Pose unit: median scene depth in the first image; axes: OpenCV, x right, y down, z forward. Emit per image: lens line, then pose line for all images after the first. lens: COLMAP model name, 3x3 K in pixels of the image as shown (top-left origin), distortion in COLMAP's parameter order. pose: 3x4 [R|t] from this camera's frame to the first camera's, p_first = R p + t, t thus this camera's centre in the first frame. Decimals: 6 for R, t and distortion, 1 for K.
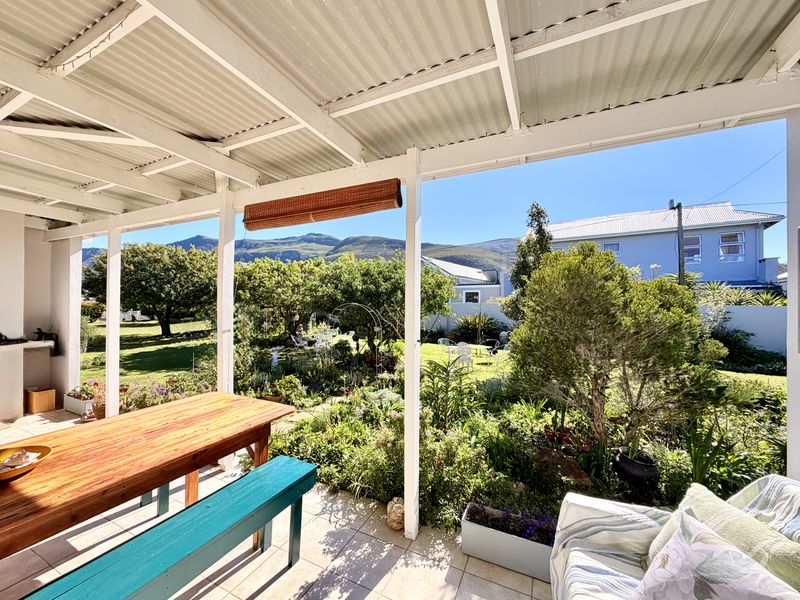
lens RADIAL K [[316.7, 0, 400.0], [0, 316.7, 300.0], [0, 0, 1]] dist [0.009282, -0.000176]
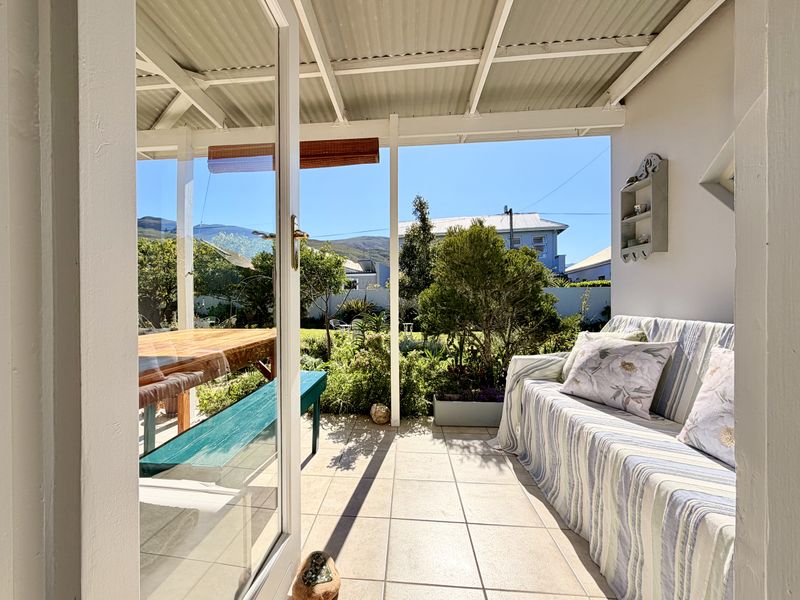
lens RADIAL K [[319.6, 0, 380.5], [0, 319.6, 298.4], [0, 0, 1]] dist [0.010330, 0.000042]
pose [[0.935256, -0.014568, 0.353672, -0.421433], [0.013246, 0.999893, 0.006159, 0.214559], [-0.353724, -0.001075, 0.935349, -0.148467]]
